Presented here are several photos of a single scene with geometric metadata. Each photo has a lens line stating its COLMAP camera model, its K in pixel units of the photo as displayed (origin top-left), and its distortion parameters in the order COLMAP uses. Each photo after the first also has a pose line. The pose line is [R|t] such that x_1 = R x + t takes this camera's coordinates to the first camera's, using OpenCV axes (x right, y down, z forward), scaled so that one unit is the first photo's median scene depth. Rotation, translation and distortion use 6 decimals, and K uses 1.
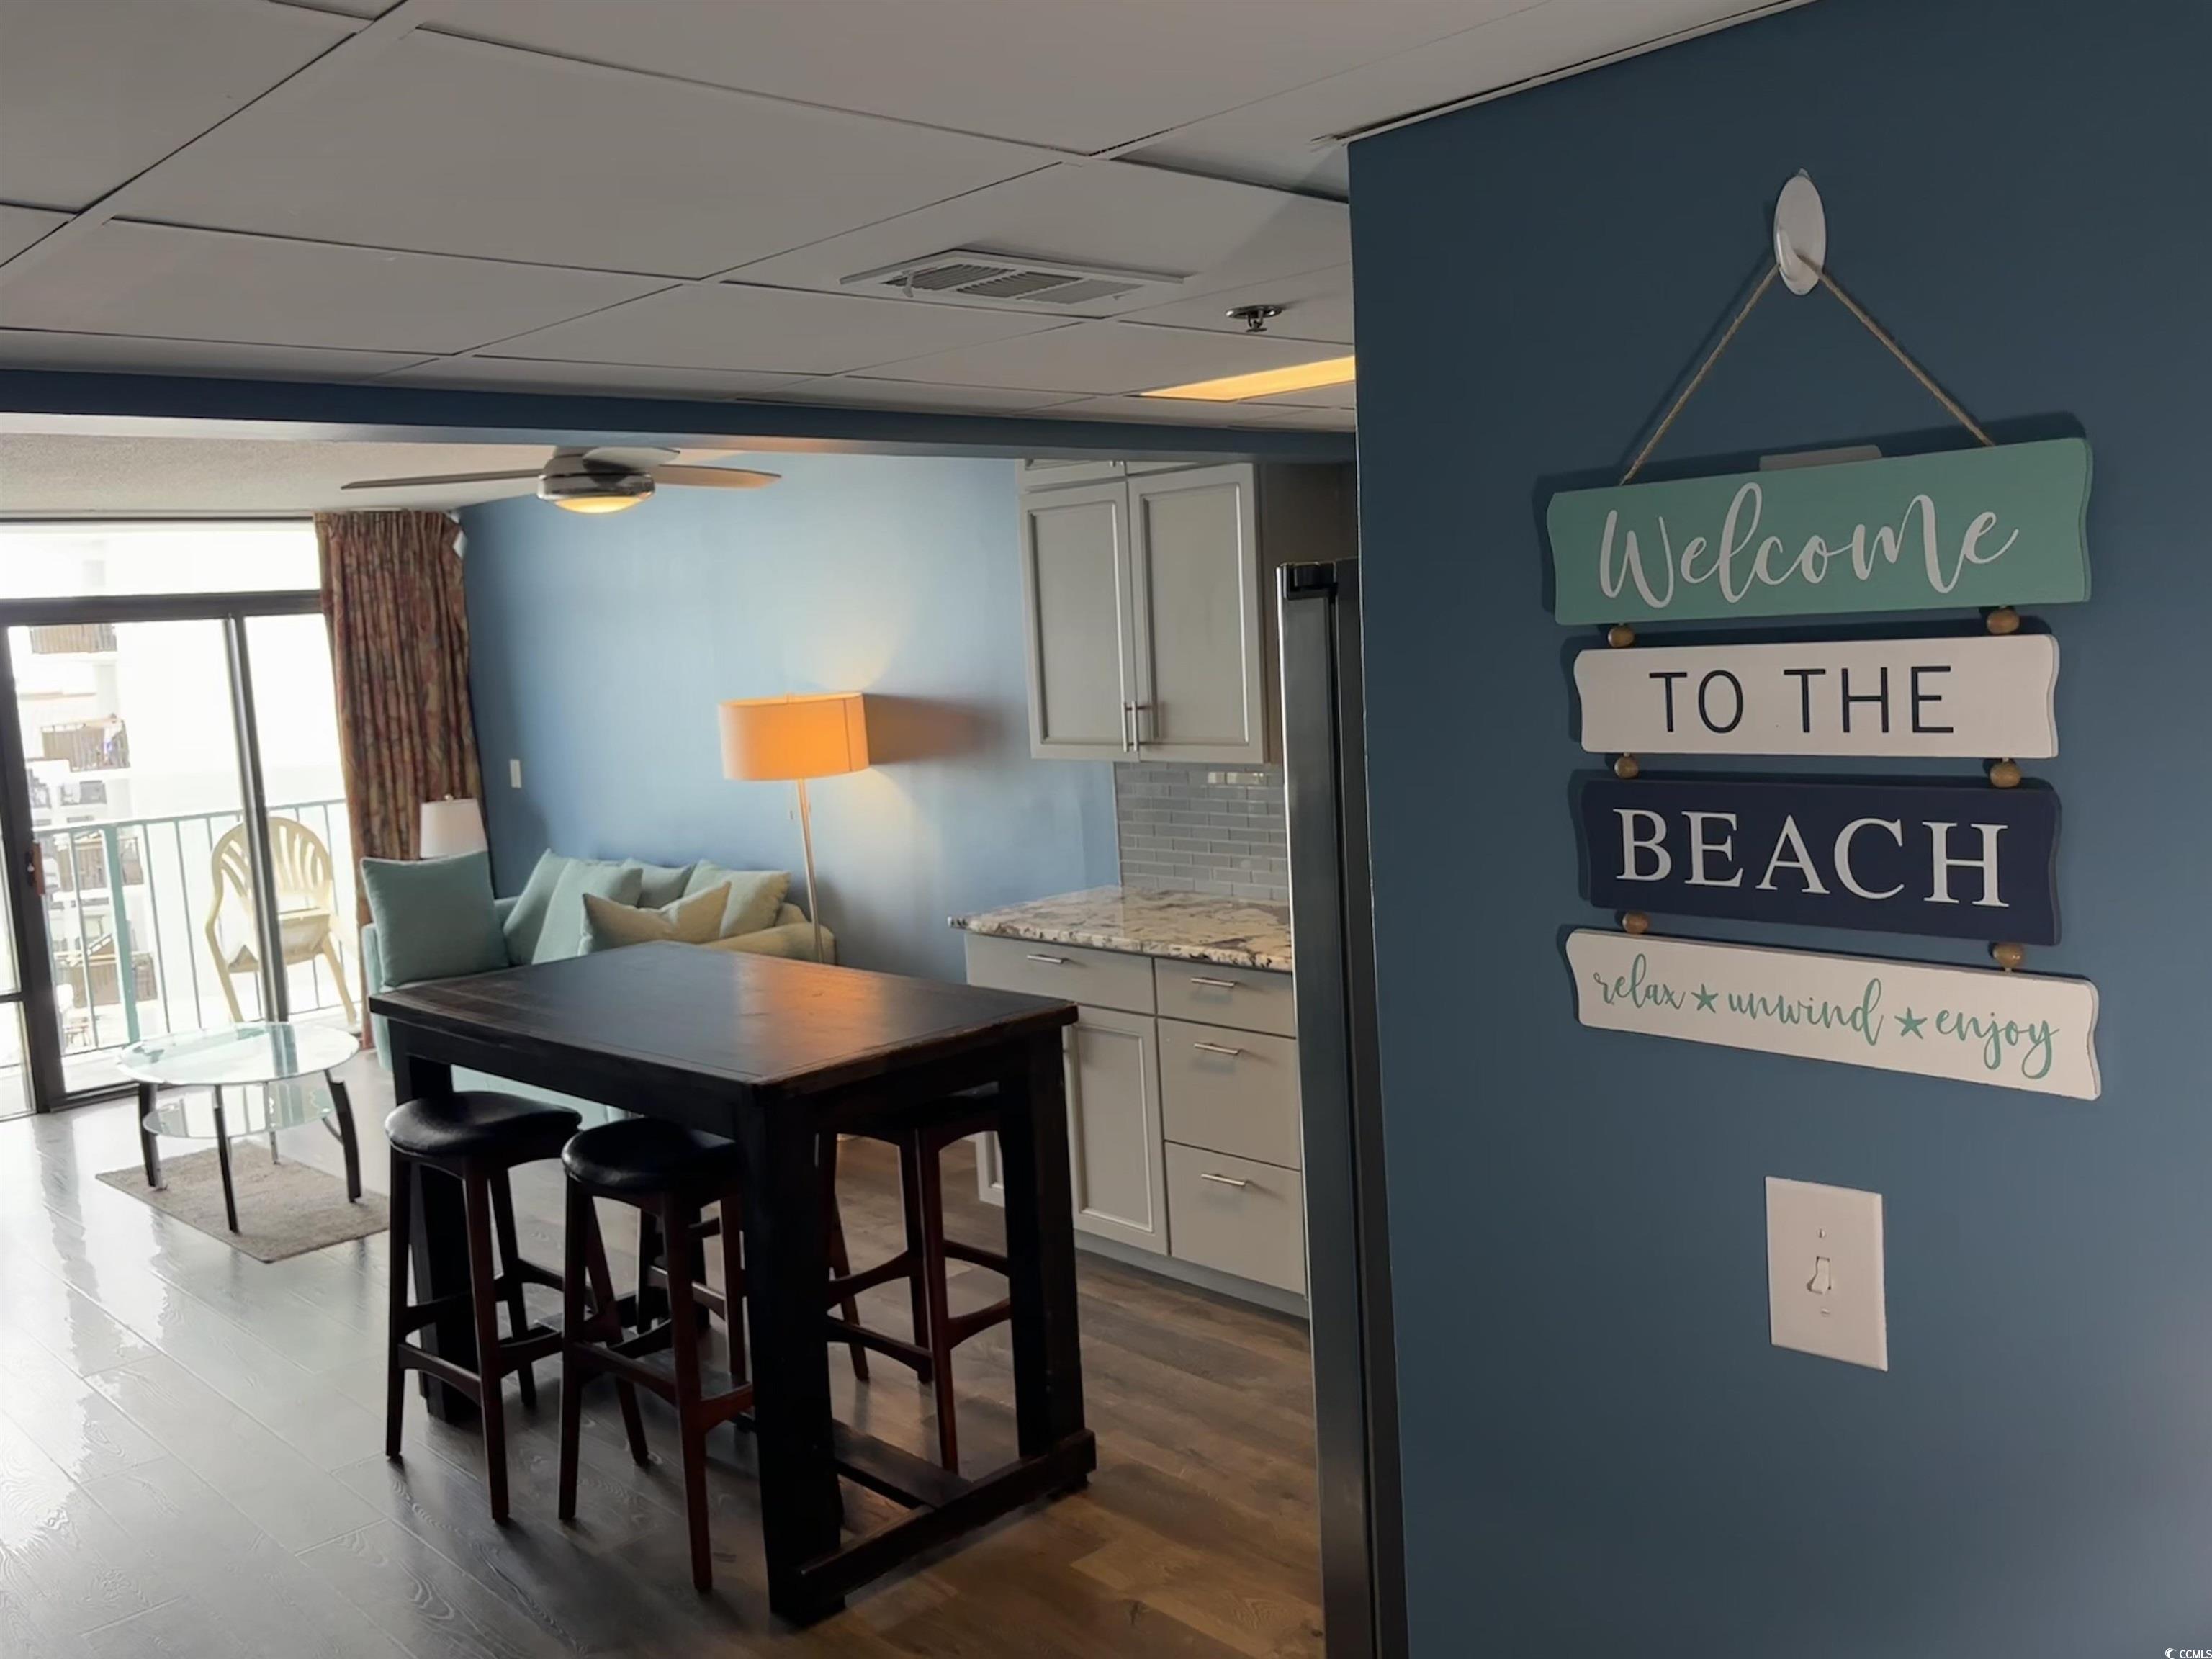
lens RADIAL K [[1820.5, 0, 1106.0], [0, 1820.5, 829.5], [0, 0, 1]] dist [0.001968, 0.000766]
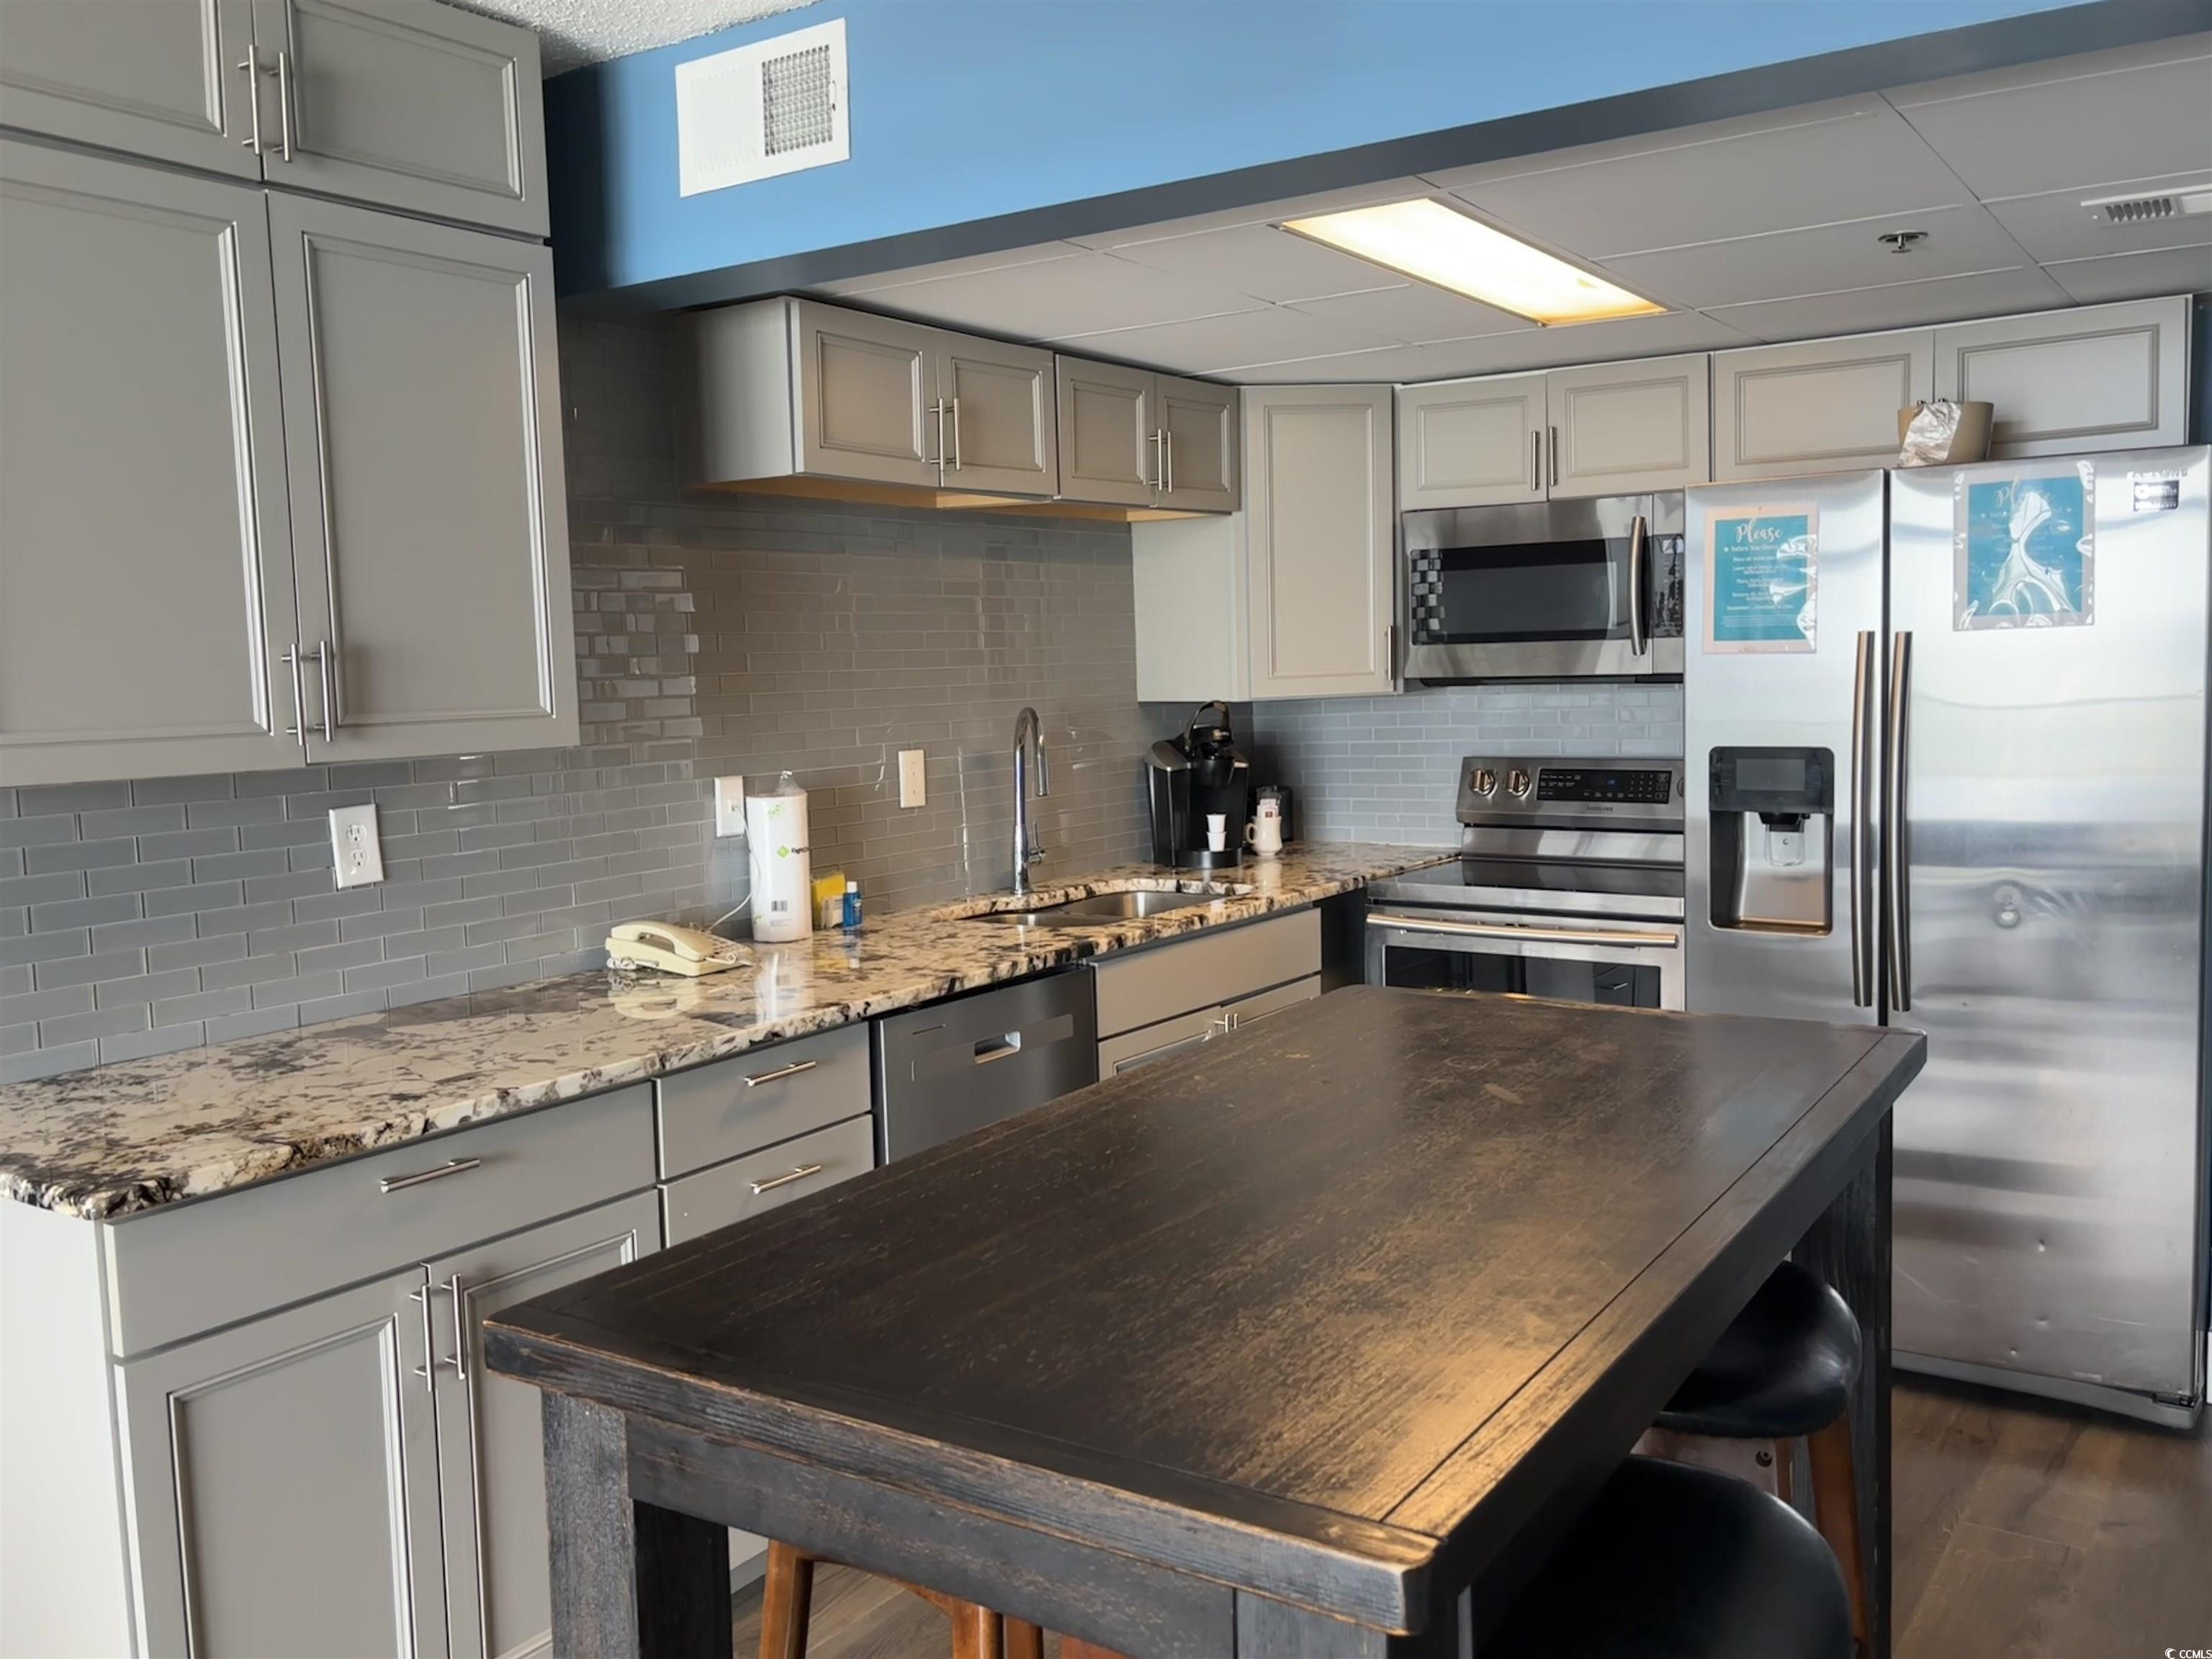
lens RADIAL K [[1820.5, 0, 1106.0], [0, 1820.5, 829.5], [0, 0, 1]] dist [0.001968, 0.000766]
pose [[-0.230903, -0.009147, 0.972934, -0.354813], [0.164706, 0.985157, 0.048351, -0.006174], [-0.958935, 0.171412, -0.225969, 0.634306]]
